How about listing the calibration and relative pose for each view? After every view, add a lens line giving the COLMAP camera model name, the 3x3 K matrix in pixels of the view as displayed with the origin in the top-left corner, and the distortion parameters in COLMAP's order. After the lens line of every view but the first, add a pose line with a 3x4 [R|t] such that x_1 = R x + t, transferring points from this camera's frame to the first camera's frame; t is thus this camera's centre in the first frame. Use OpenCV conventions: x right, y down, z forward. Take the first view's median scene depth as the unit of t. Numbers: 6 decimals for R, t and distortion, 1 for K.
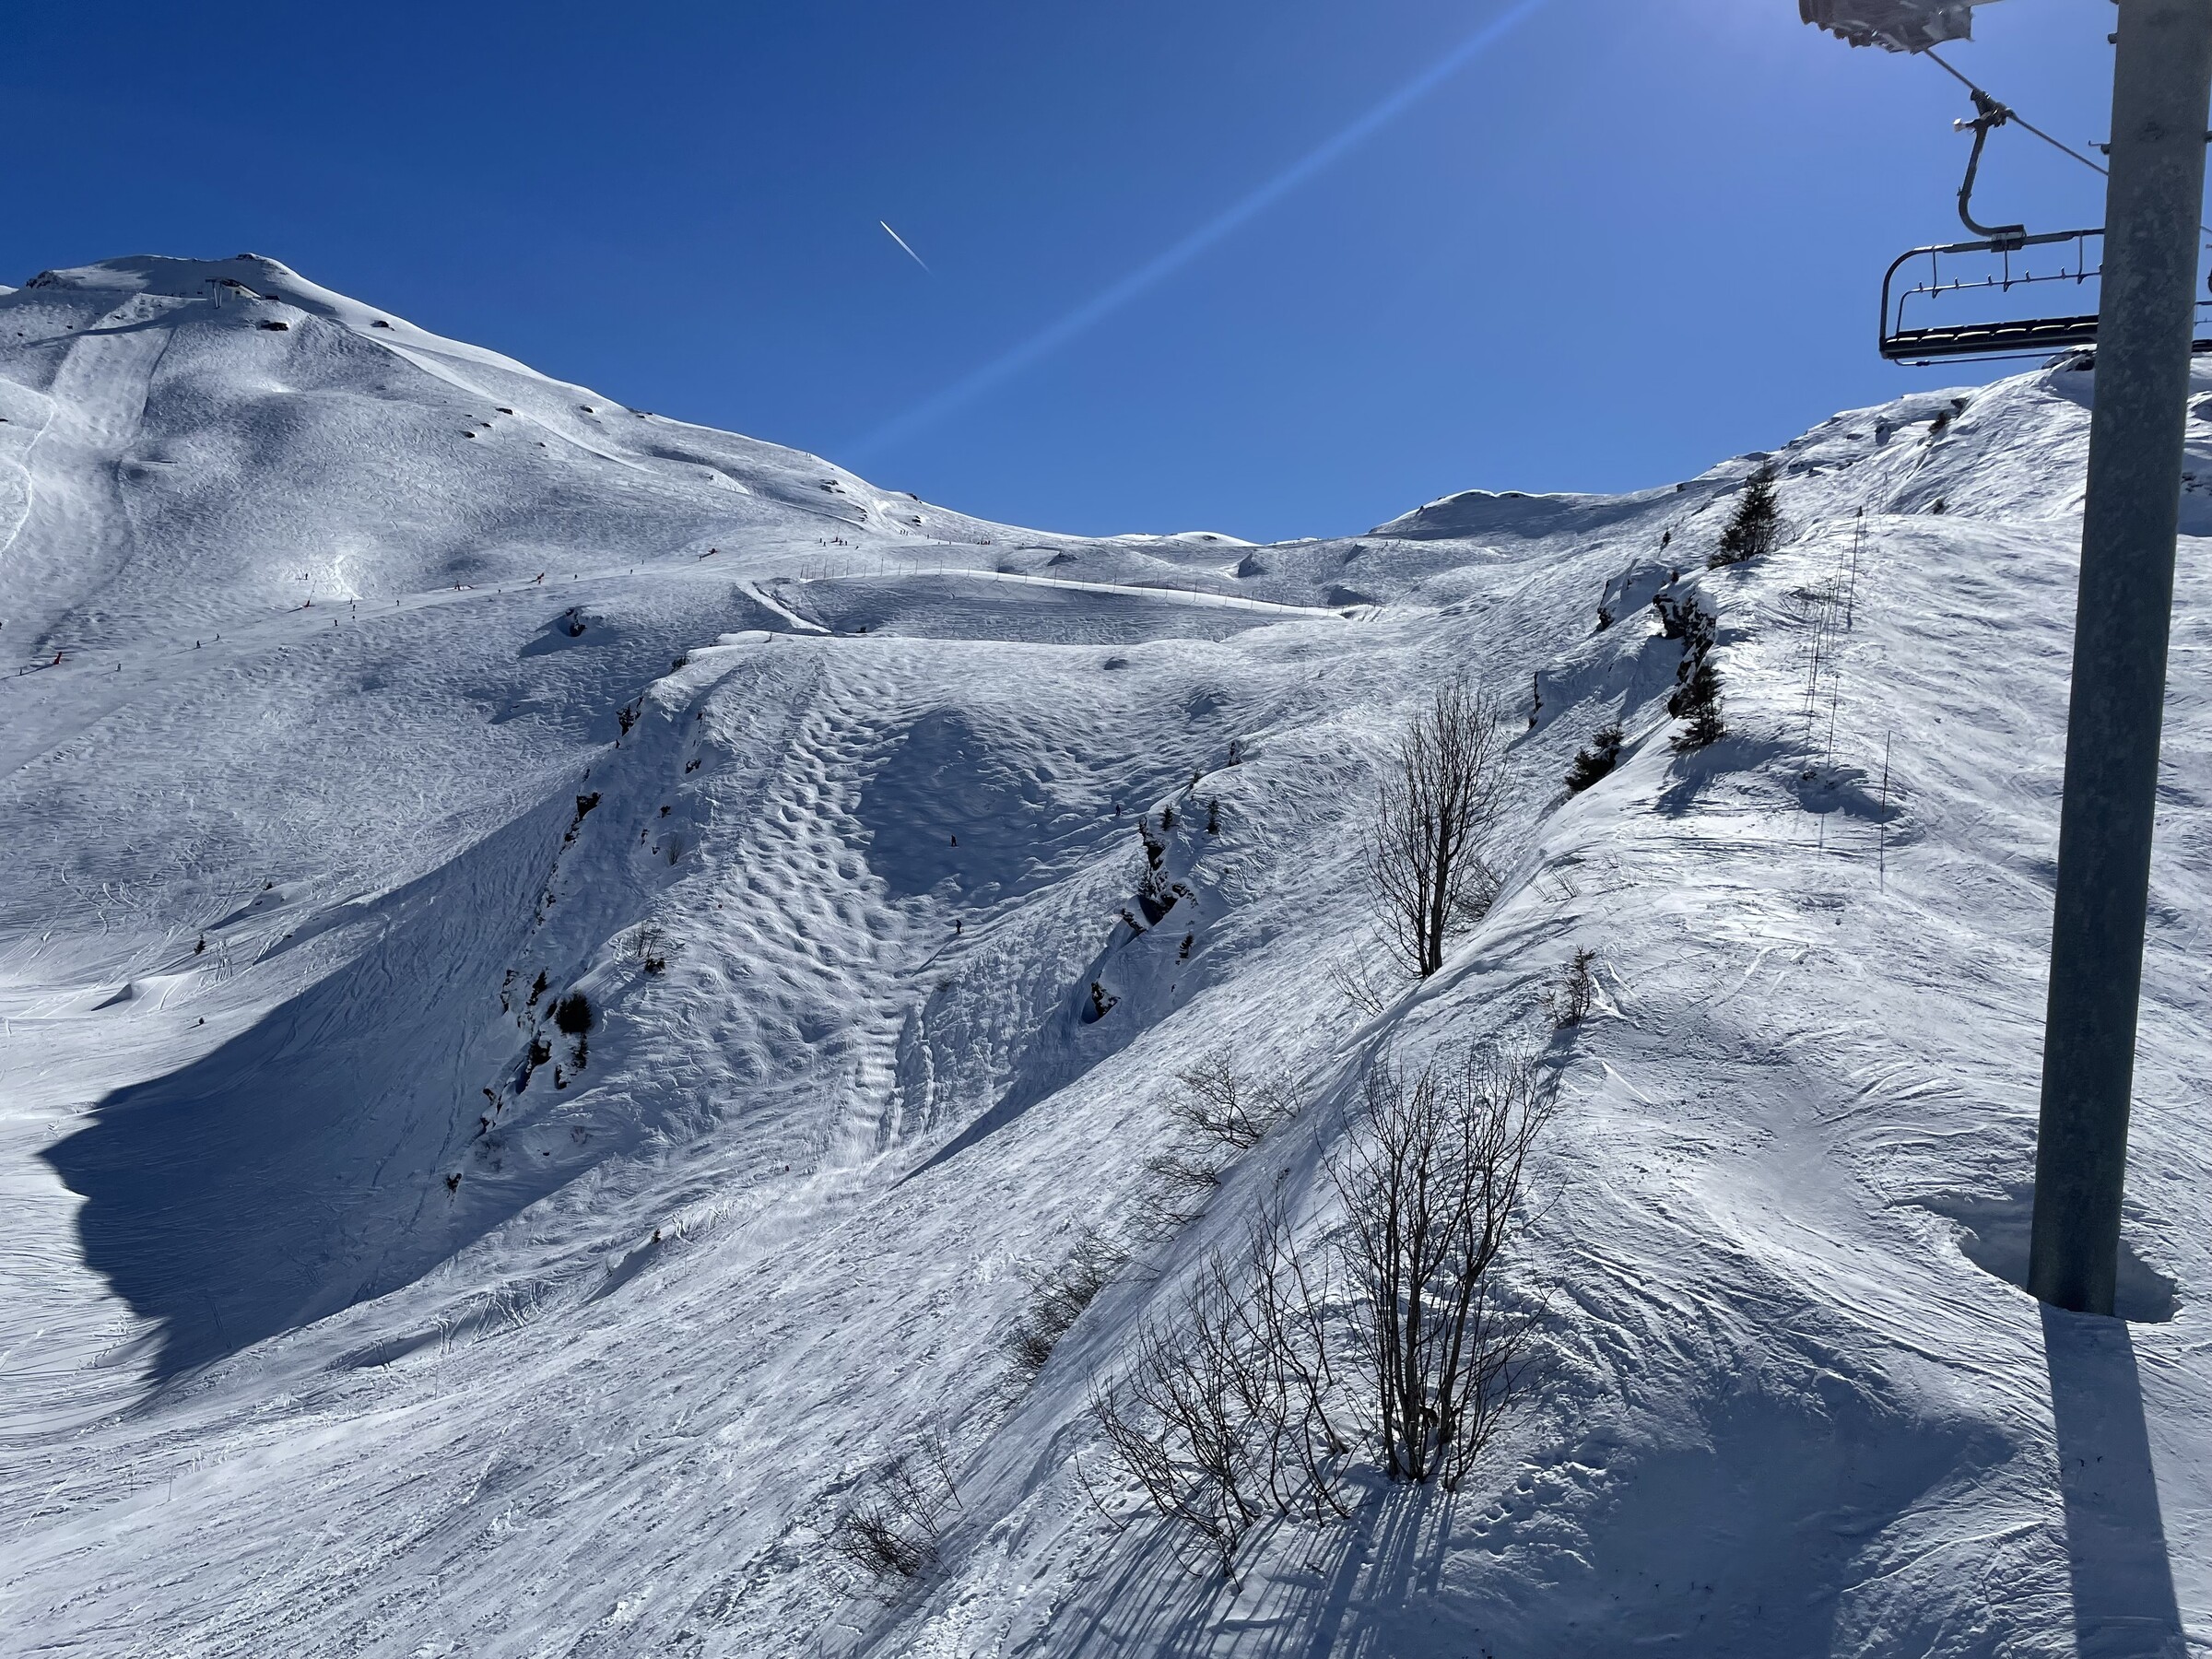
lens RADIAL K [[1651.2, 0, 1098.3], [0, 1651.2, 824.8], [0, 0, 1]] dist [0.103146, -0.123626]
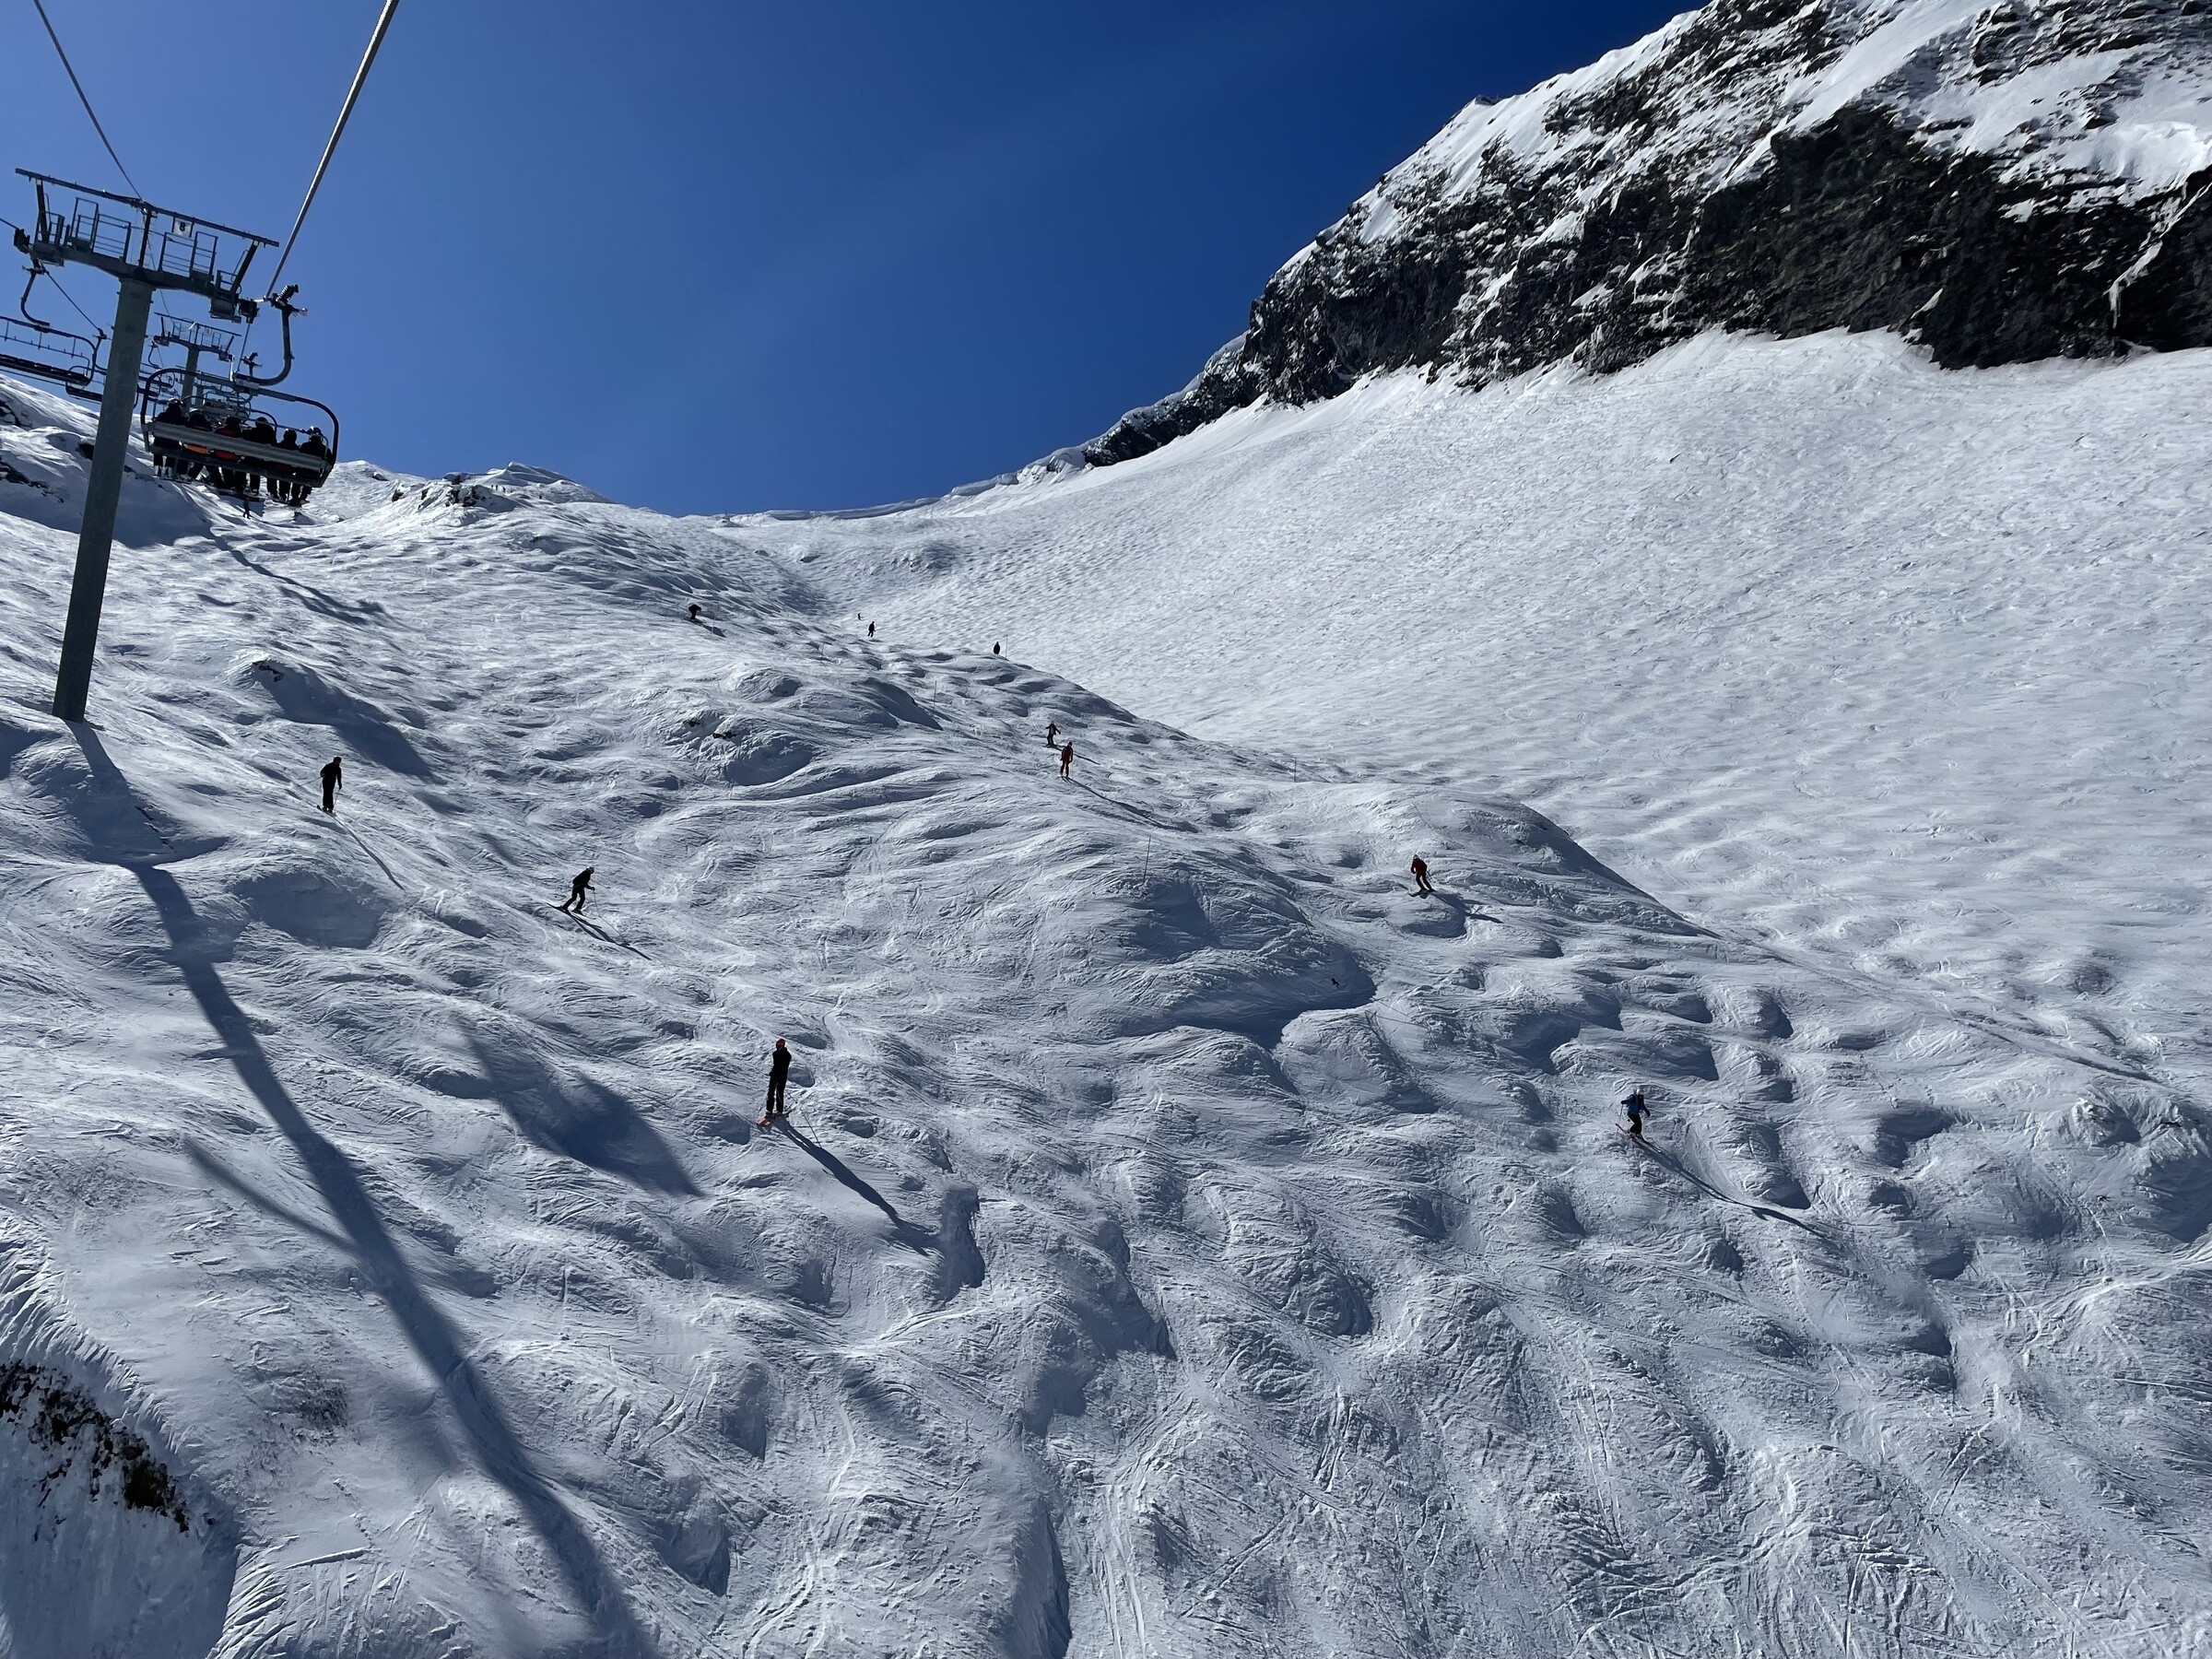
lens RADIAL K [[1651.2, 0, 1094.7], [0, 1651.2, 848.4], [0, 0, 1]] dist [0.103146, -0.123626]
pose [[0.394251, 0.053560, 0.917441, -0.204973], [-0.046737, 0.998177, -0.038190, 0.080657], [-0.917814, -0.027822, 0.396036, -0.263112]]
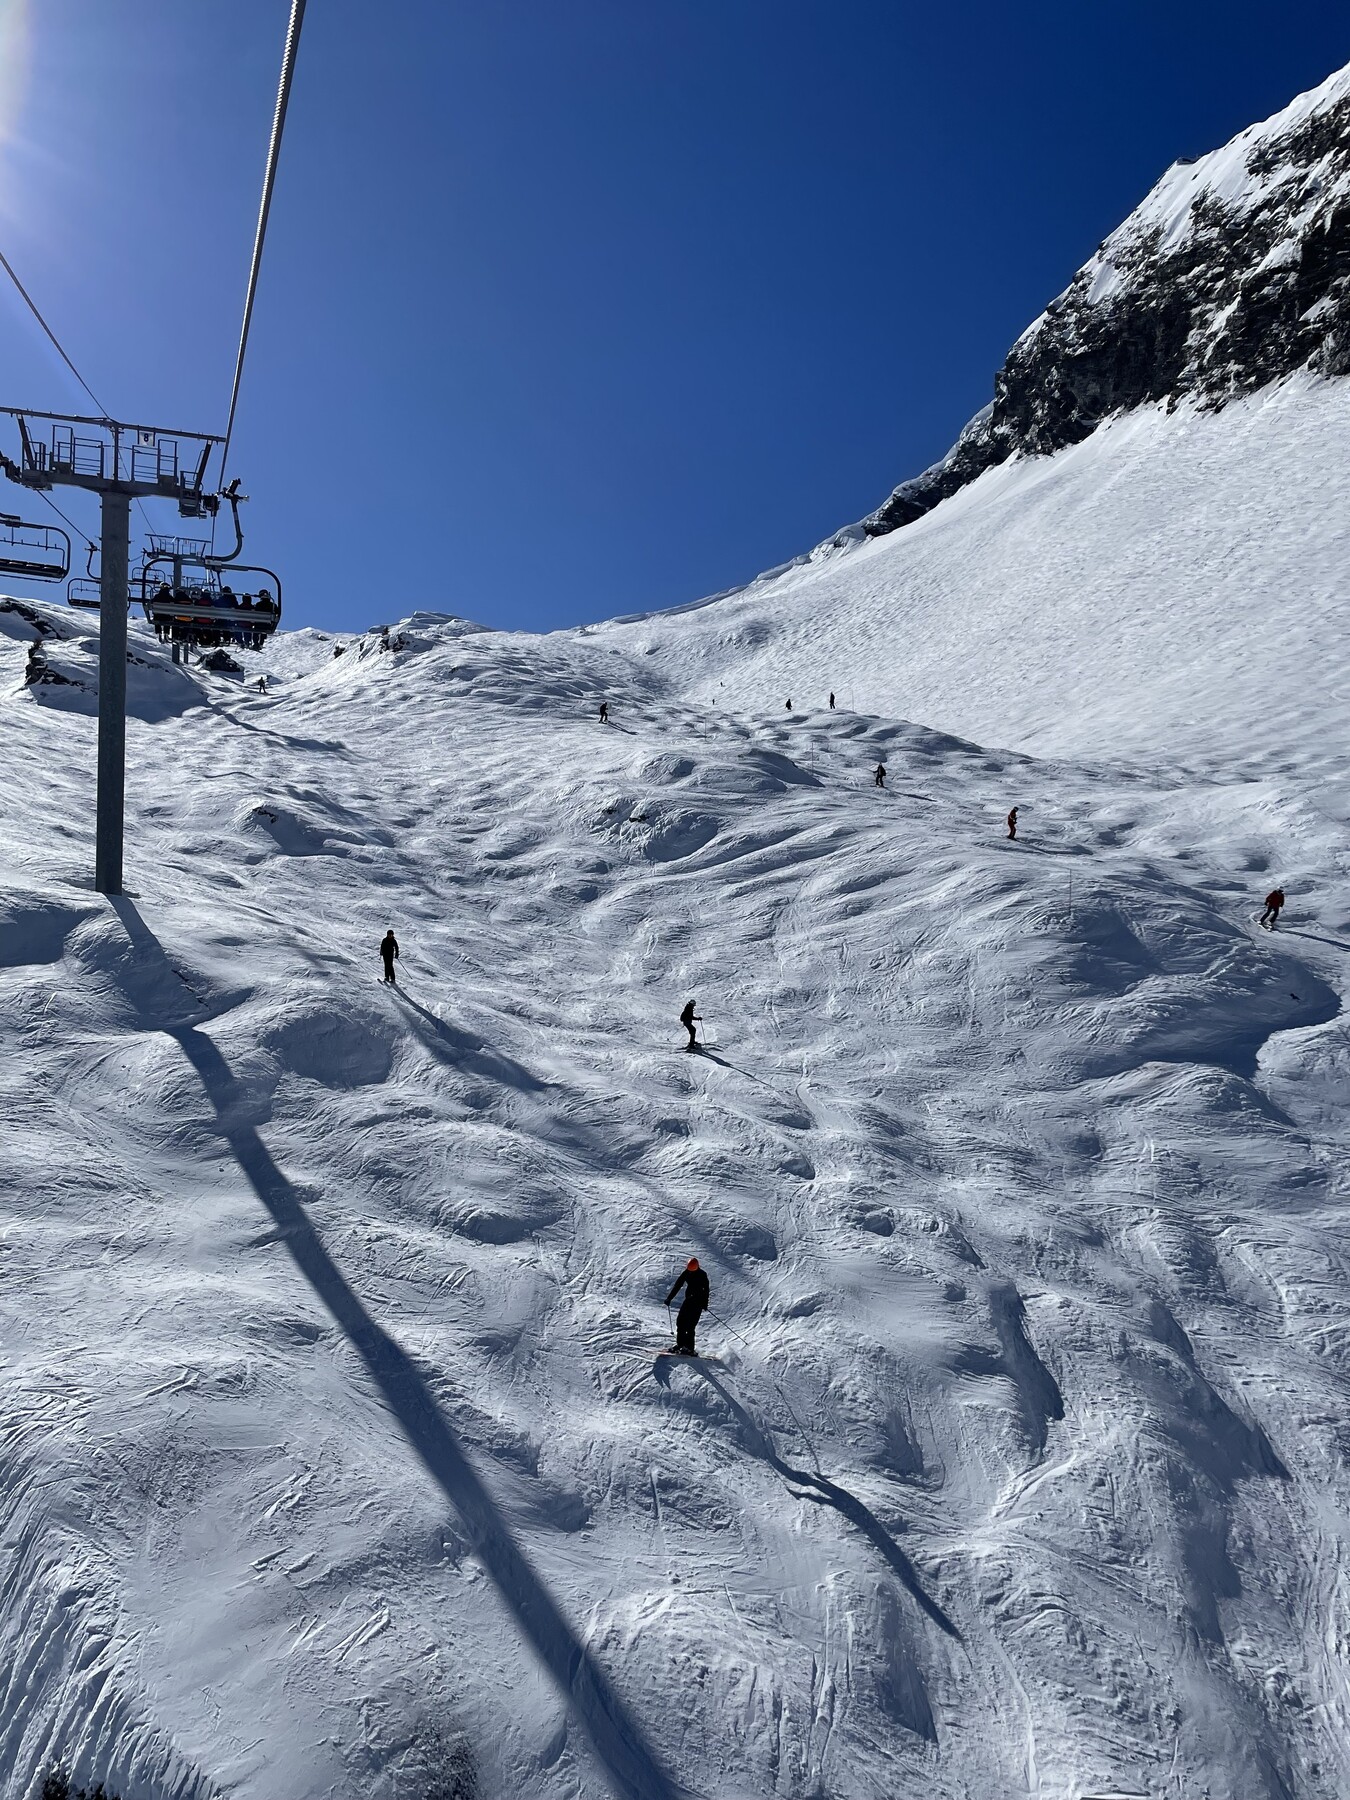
lens RADIAL K [[1343.6, 0, 661.4], [0, 1343.6, 888.0], [0, 0, 1]] dist [0.103146, -0.123626]
pose [[0.553792, -0.016061, 0.832500, -0.152309], [0.066918, 0.997438, -0.025271, 0.062527], [-0.829962, 0.069704, 0.553448, -0.198778]]
